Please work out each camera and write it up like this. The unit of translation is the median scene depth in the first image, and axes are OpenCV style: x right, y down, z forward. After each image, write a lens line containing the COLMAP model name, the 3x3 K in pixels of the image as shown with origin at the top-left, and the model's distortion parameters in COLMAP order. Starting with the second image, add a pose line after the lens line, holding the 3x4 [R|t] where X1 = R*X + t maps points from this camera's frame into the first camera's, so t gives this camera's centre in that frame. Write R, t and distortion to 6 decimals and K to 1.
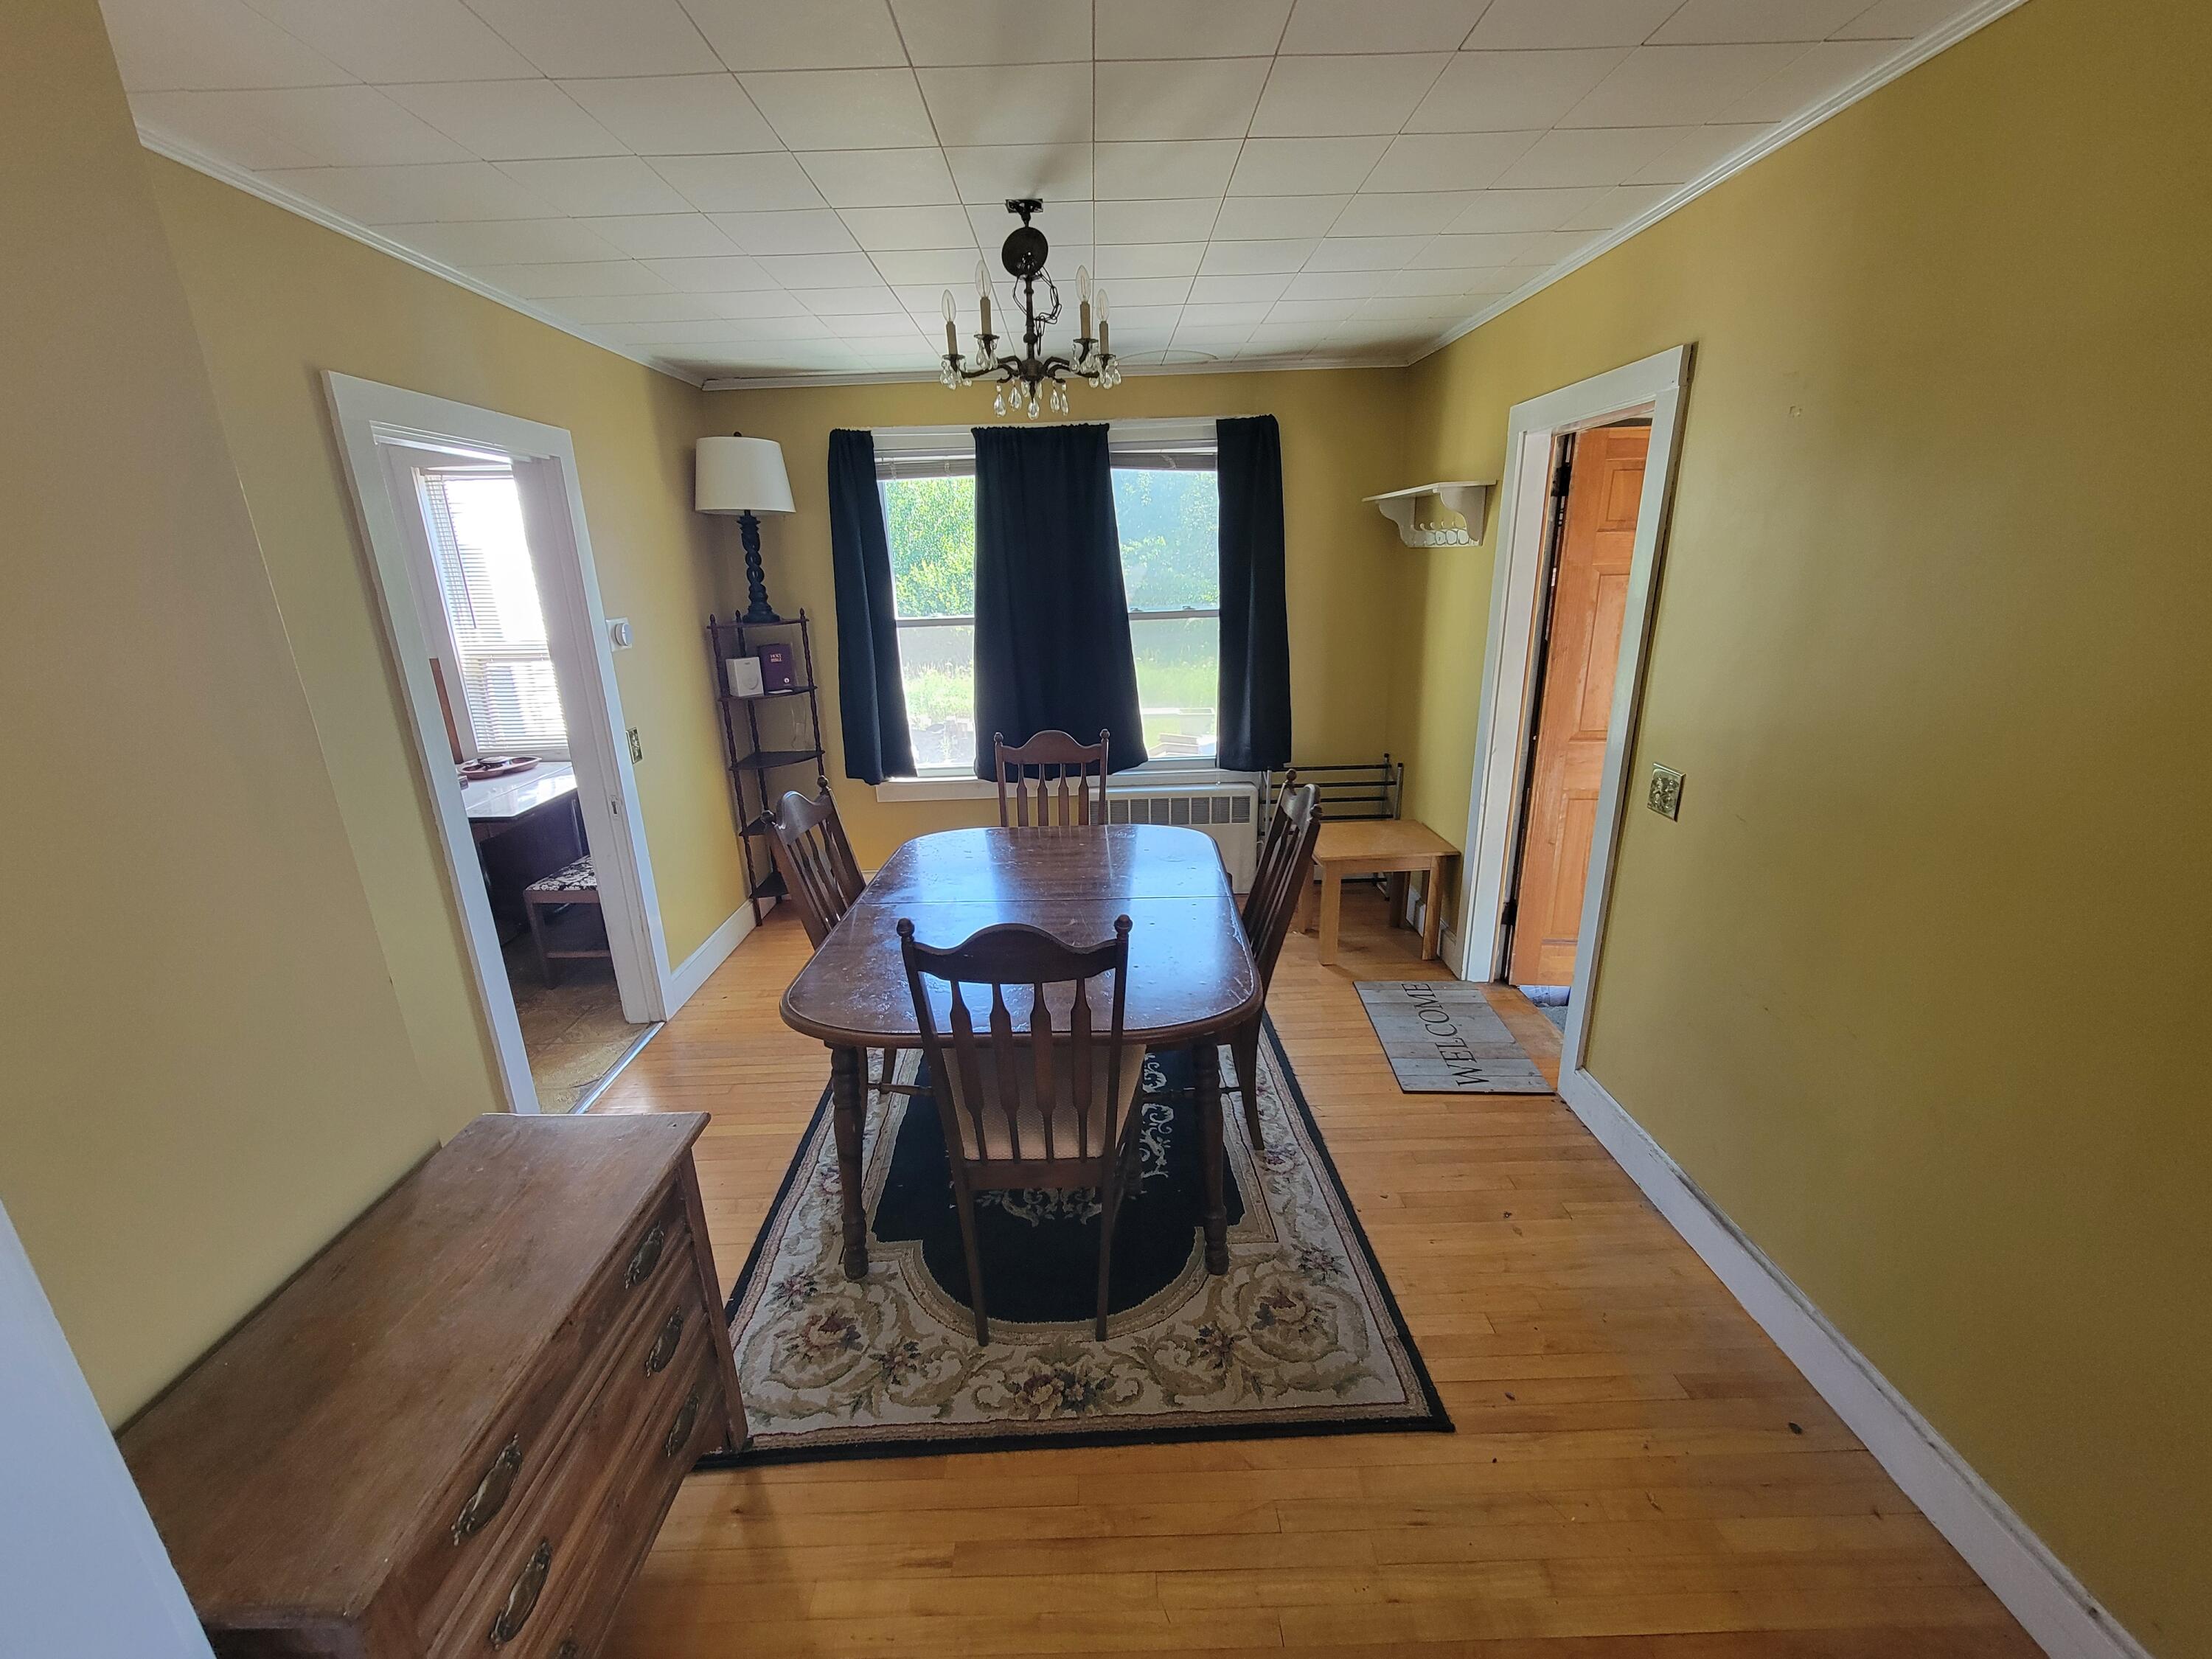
lens RADIAL K [[899.5, 0, 1094.0], [0, 899.5, 818.1], [0, 0, 1]] dist [-0.002297, 0.000646]
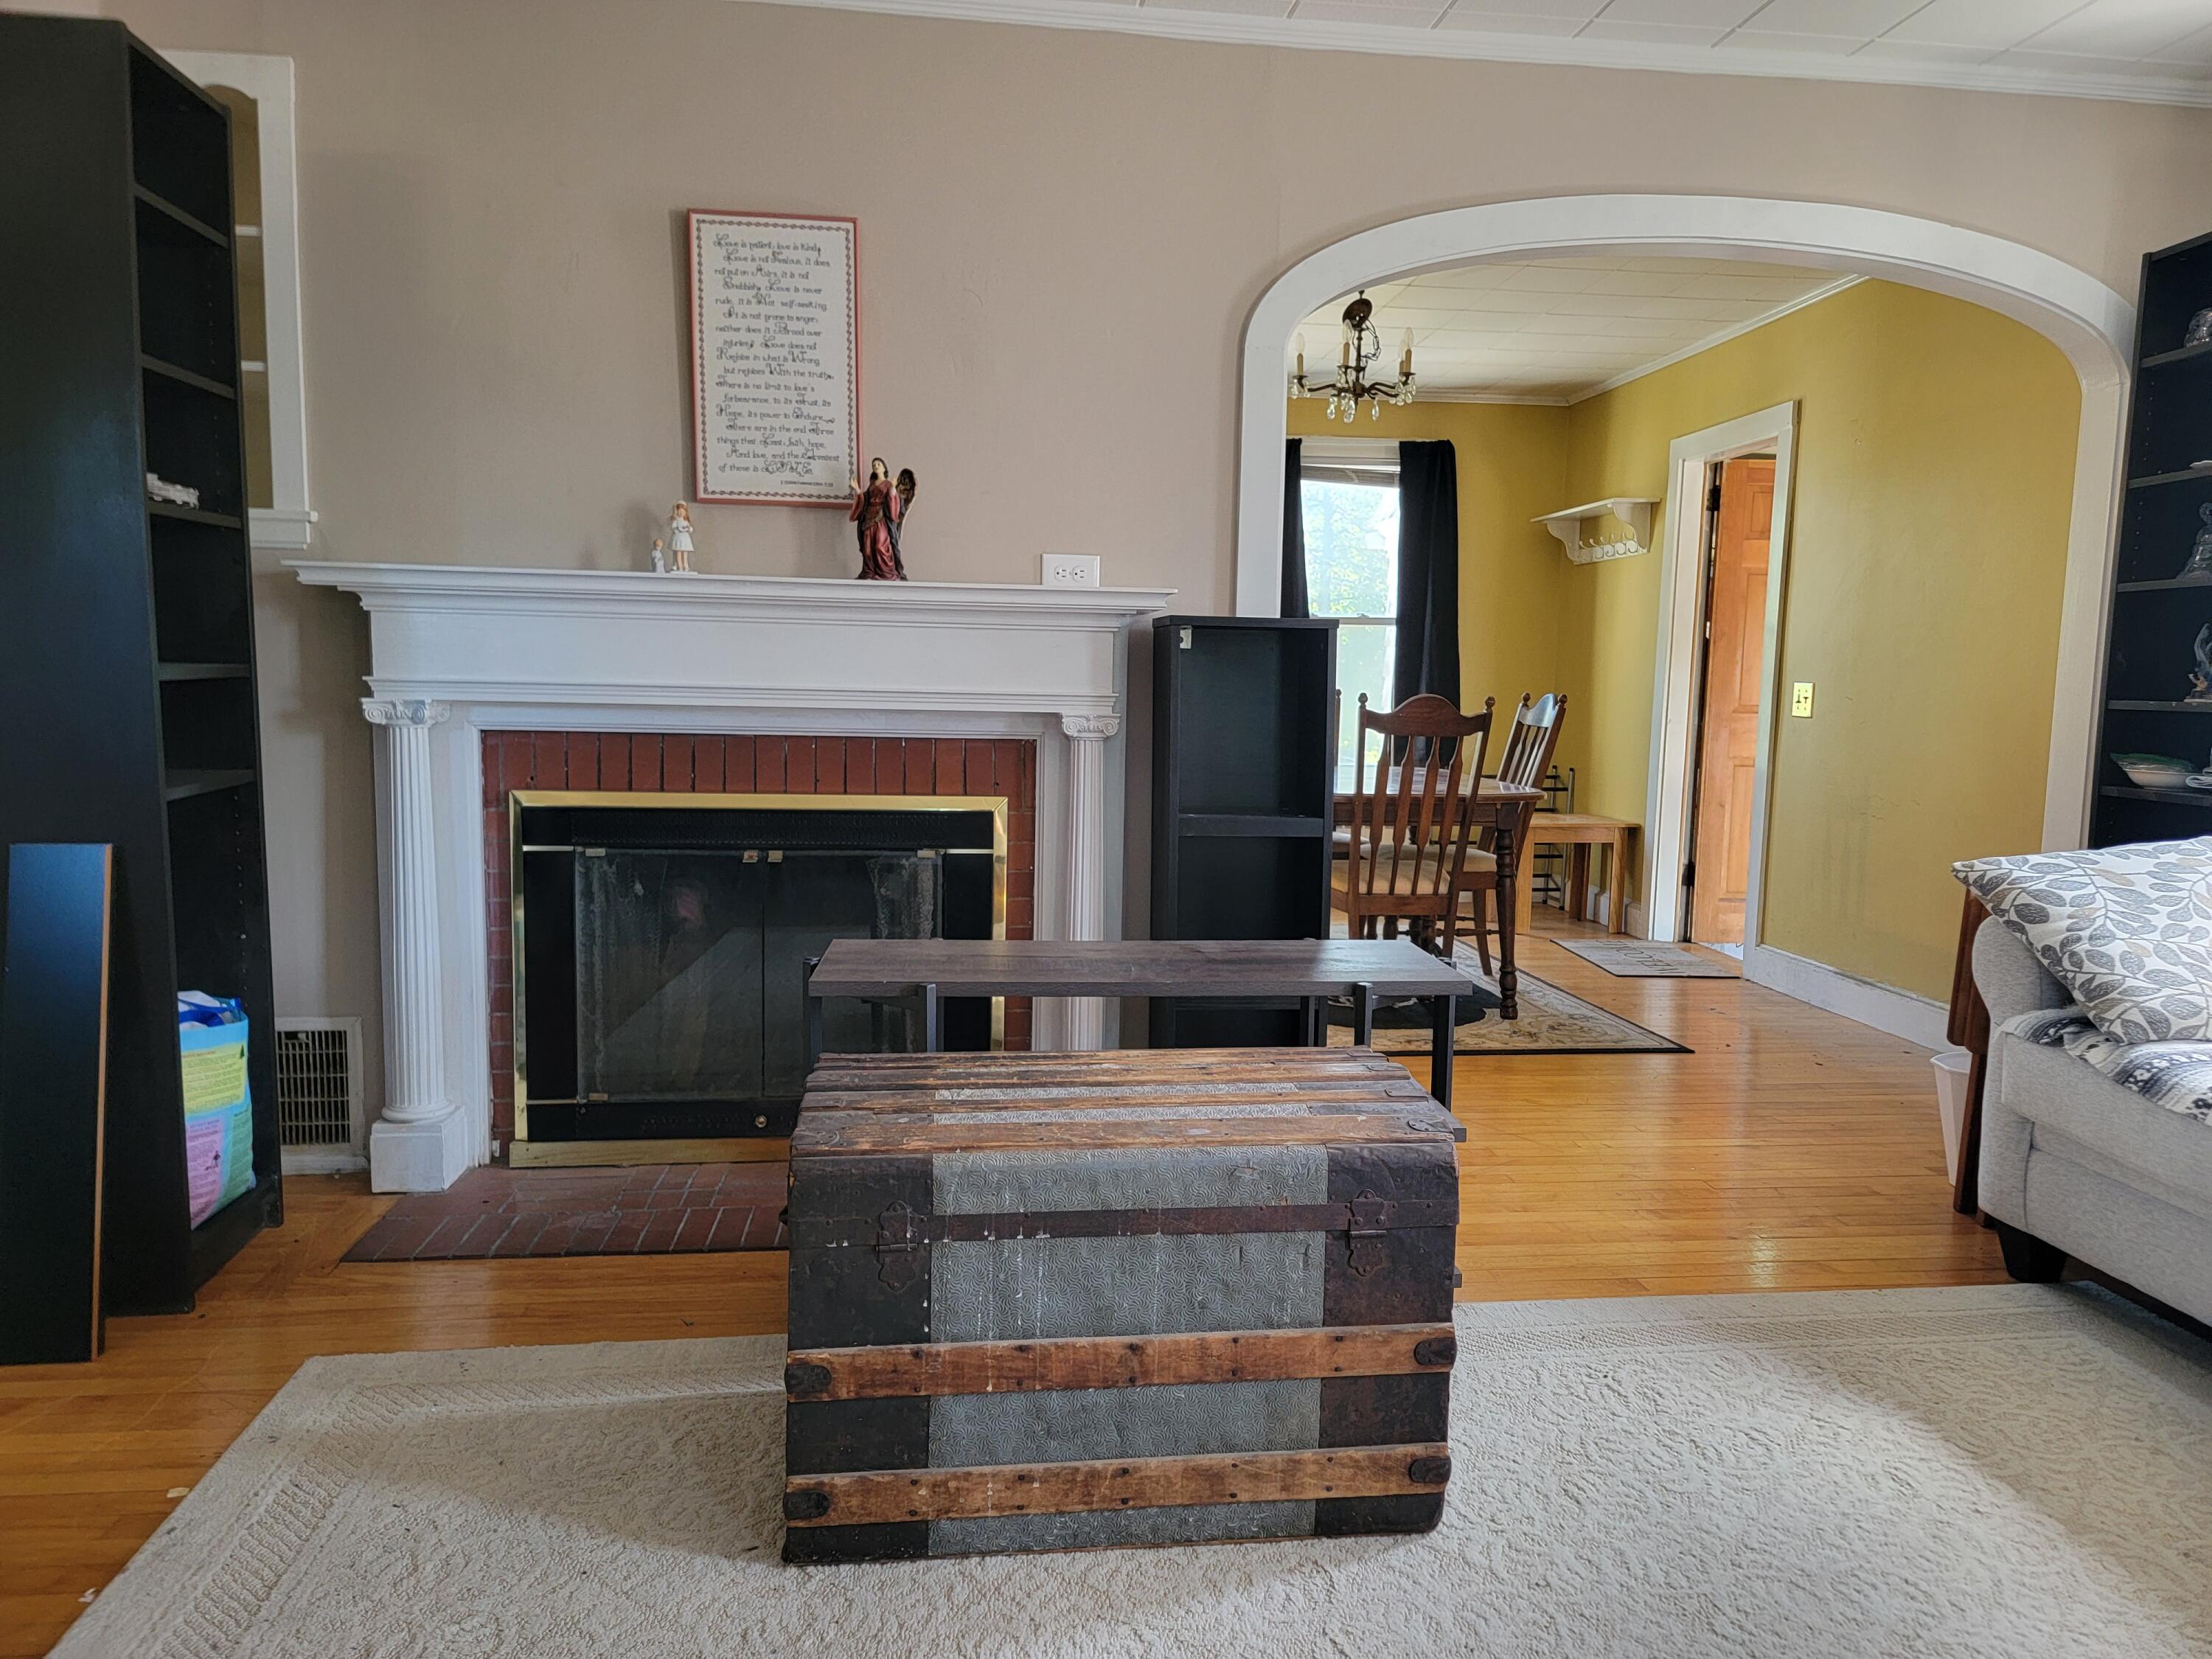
lens RADIAL K [[1559.8, 0, 1111.3], [0, 1559.8, 834.9], [0, 0, 1]] dist [0.039098, -0.004885]
pose [[0.992735, 0.033167, 0.115656, -0.476436], [-0.011077, 0.982367, -0.186632, 0.436415], [-0.119807, 0.183996, 0.975598, -0.819840]]
